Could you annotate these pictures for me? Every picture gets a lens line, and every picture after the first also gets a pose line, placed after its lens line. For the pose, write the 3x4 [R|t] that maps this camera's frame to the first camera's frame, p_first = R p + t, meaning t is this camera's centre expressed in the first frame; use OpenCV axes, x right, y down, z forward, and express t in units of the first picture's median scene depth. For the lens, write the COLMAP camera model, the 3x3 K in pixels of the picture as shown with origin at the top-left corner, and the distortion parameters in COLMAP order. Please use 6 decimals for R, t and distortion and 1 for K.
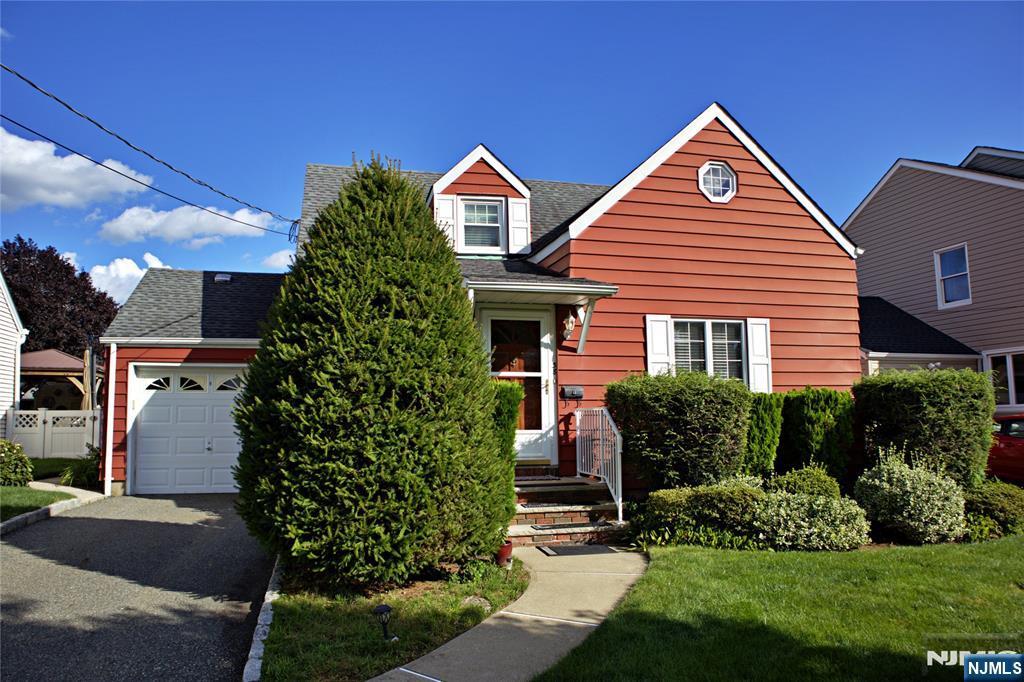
lens RADIAL K [[714.4, 0, 508.7], [0, 714.4, 347.3], [0, 0, 1]] dist [-0.106816, 0.051922]
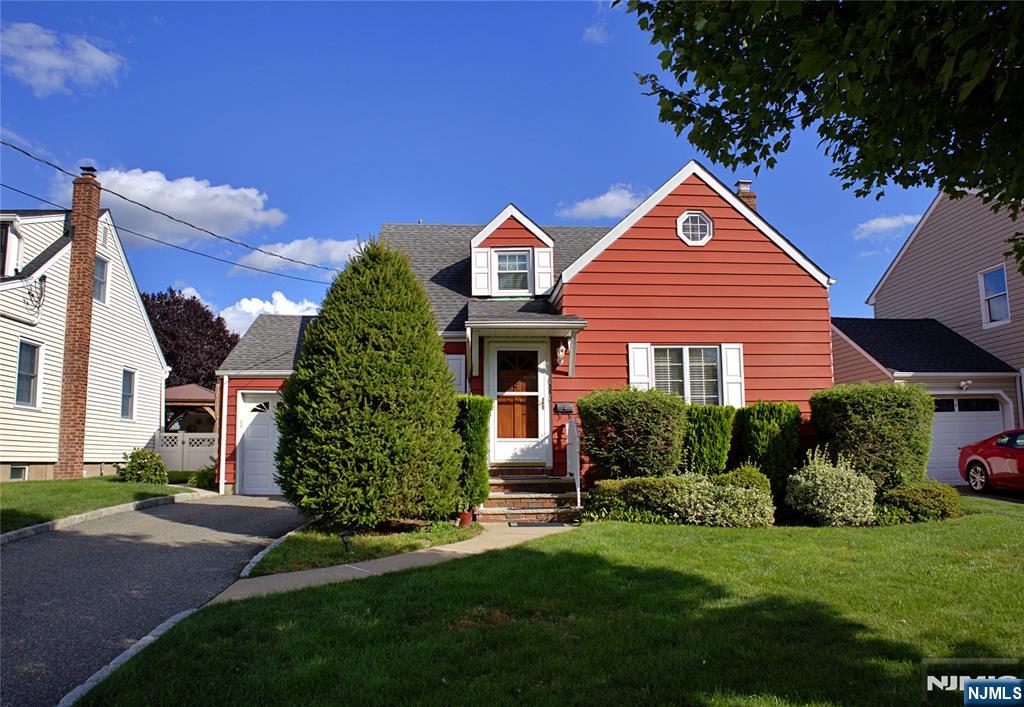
lens RADIAL K [[733.9, 0, 525.2], [0, 733.9, 355.6], [0, 0, 1]] dist [-0.102717, 0.017848]
pose [[0.985239, -0.023330, -0.169587, 0.231440], [0.017513, 0.999209, -0.035715, 0.016829], [0.170286, 0.032218, 0.984868, -0.251230]]
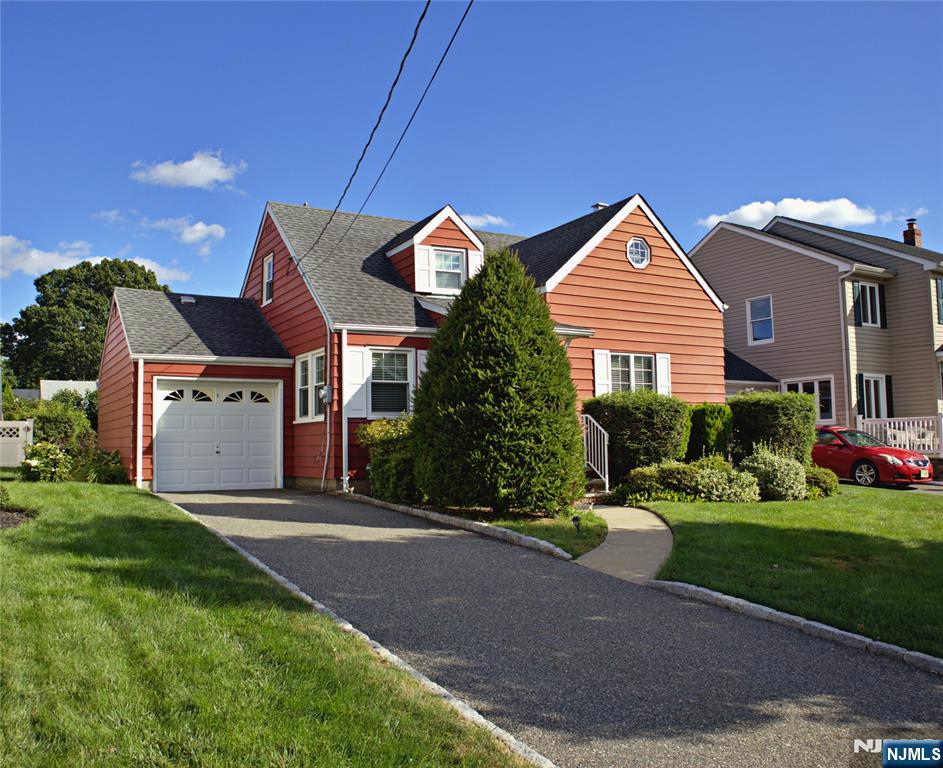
lens RADIAL K [[775.7, 0, 442.7], [0, 775.7, 379.0], [0, 0, 1]] dist [-0.095551, 0.000926]
pose [[0.968896, 0.018703, 0.246761, -0.461760], [-0.023117, 0.999620, 0.015006, -0.003913], [-0.246387, -0.020244, 0.968960, -0.380824]]
